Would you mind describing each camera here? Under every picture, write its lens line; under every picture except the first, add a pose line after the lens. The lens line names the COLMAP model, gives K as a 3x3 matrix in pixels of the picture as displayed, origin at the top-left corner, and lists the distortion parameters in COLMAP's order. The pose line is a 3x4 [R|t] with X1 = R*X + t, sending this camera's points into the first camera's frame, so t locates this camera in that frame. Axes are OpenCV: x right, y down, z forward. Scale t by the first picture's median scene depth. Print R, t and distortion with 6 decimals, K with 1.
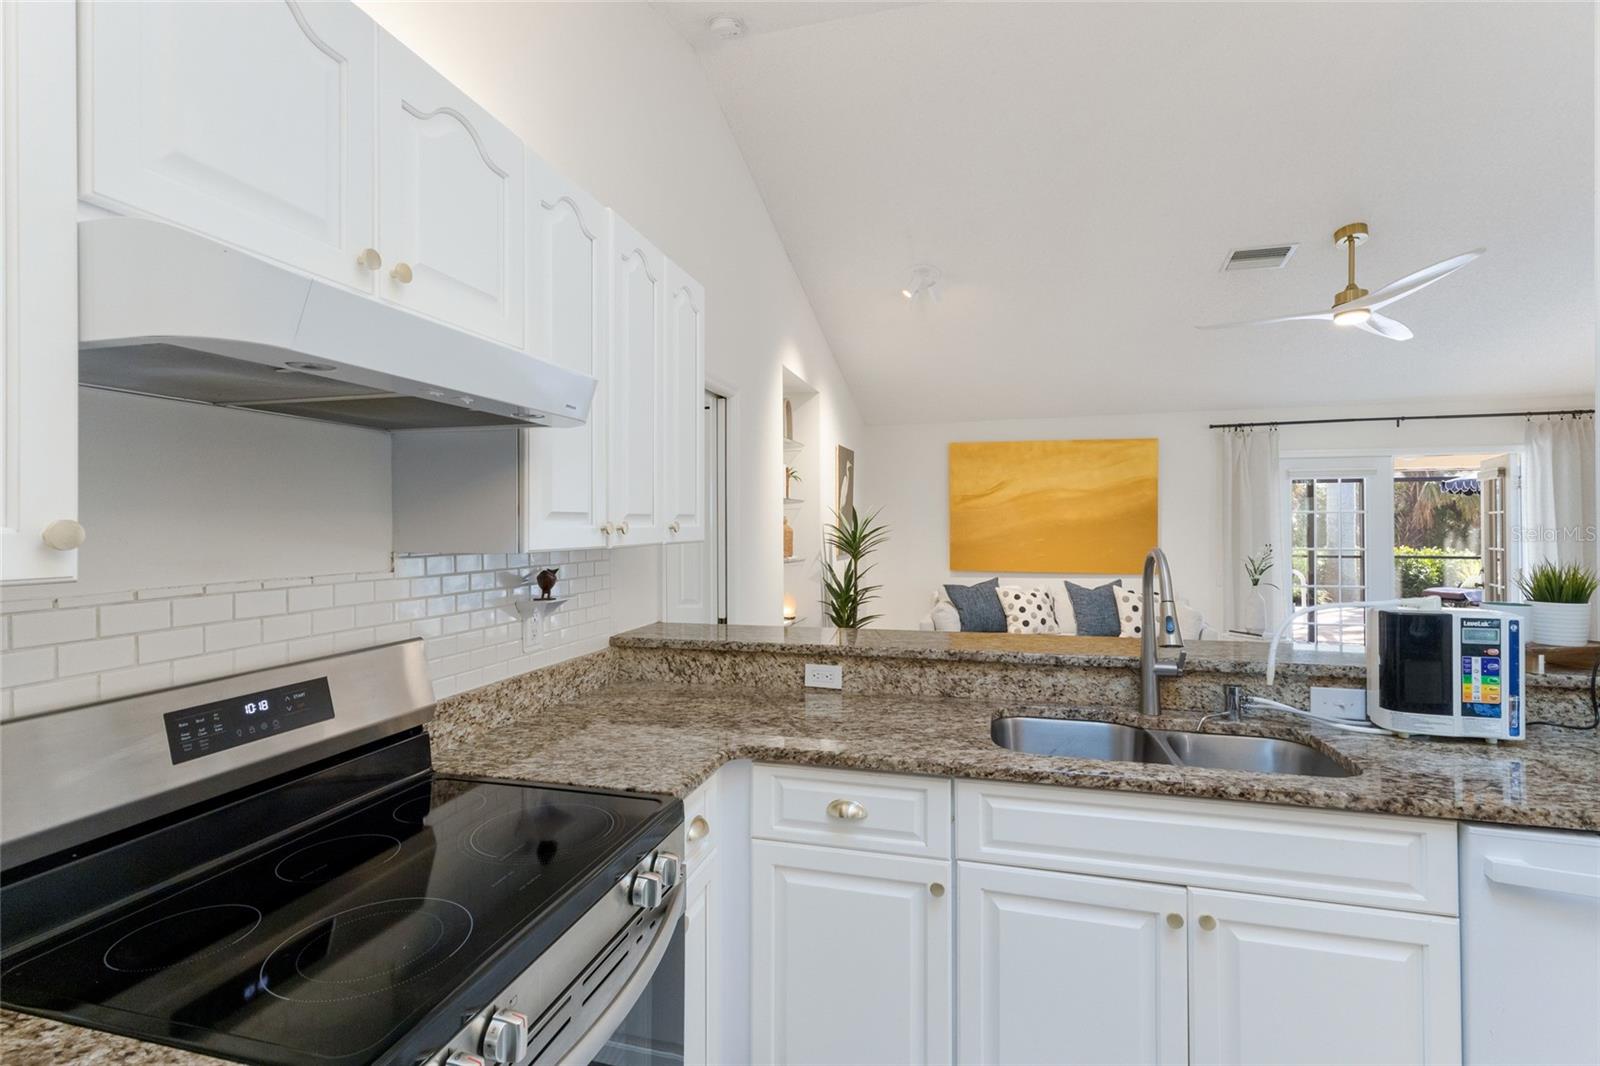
lens RADIAL K [[737.2, 0, 802.4], [0, 737.2, 516.8], [0, 0, 1]] dist [-0.001727, -0.000356]
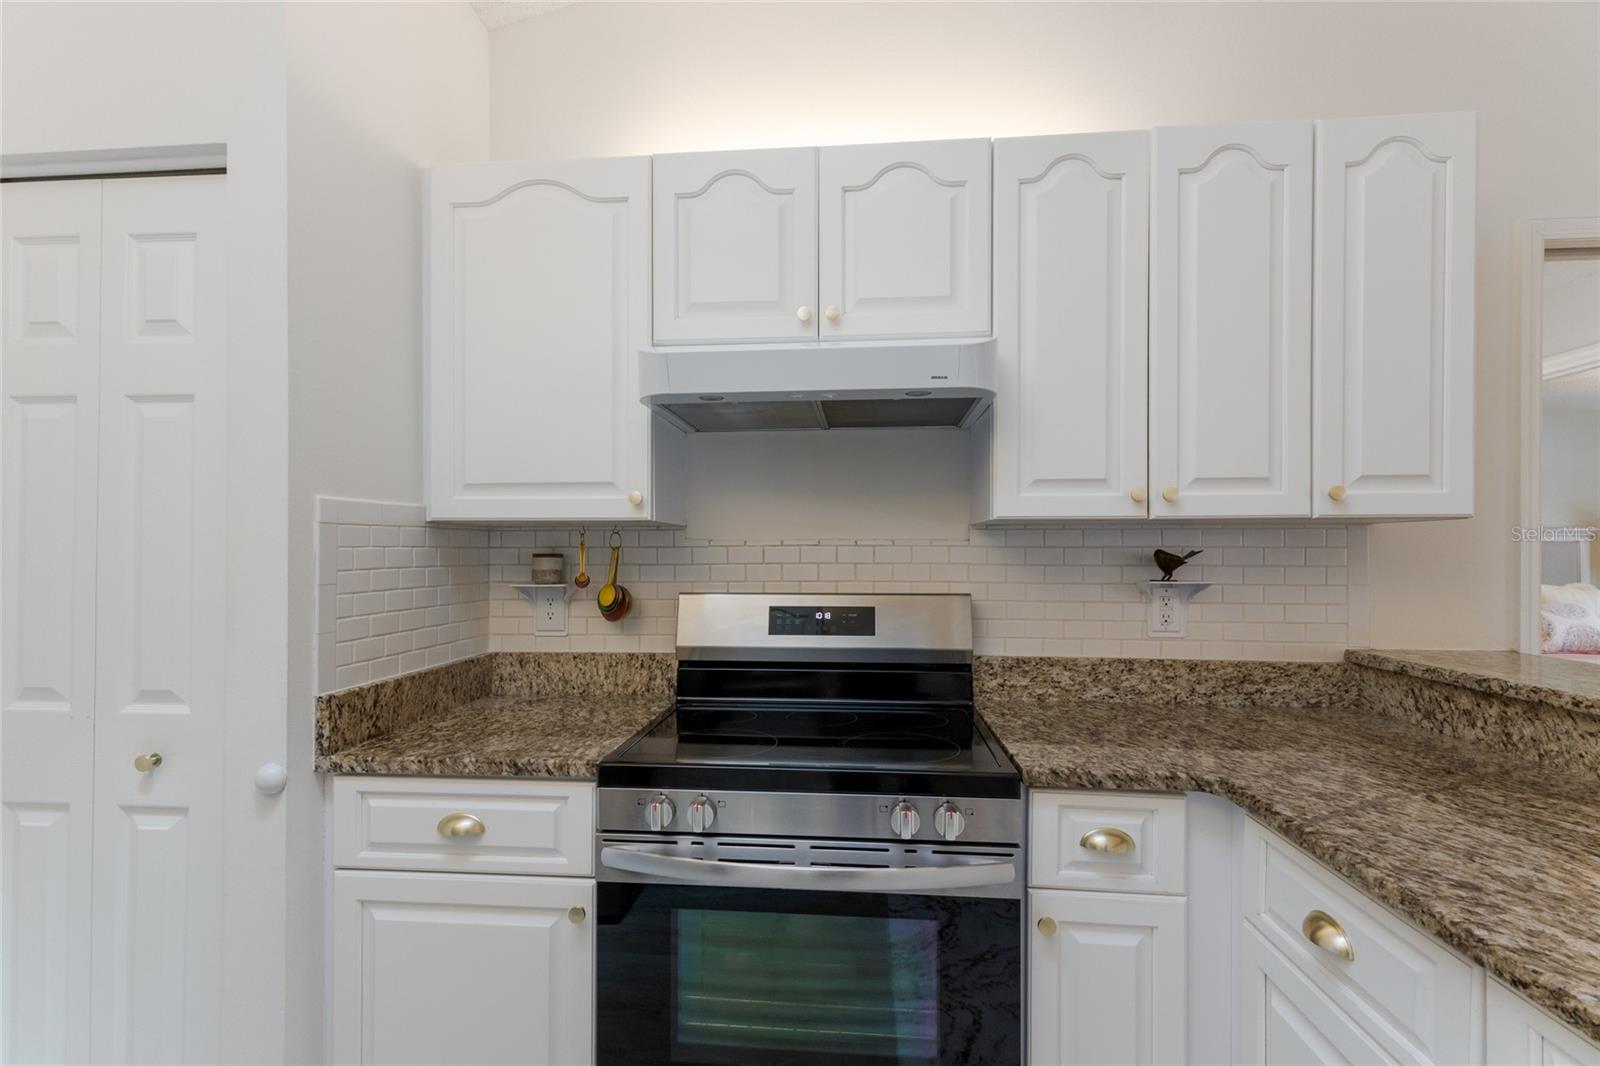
lens RADIAL K [[737.2, 0, 802.4], [0, 737.2, 516.8], [0, 0, 1]] dist [-0.001727, -0.000356]
pose [[0.180650, -0.045170, -0.982510, 0.476946], [0.010440, 0.998977, -0.044008, 0.066388], [0.983492, -0.002307, 0.180936, 0.385340]]
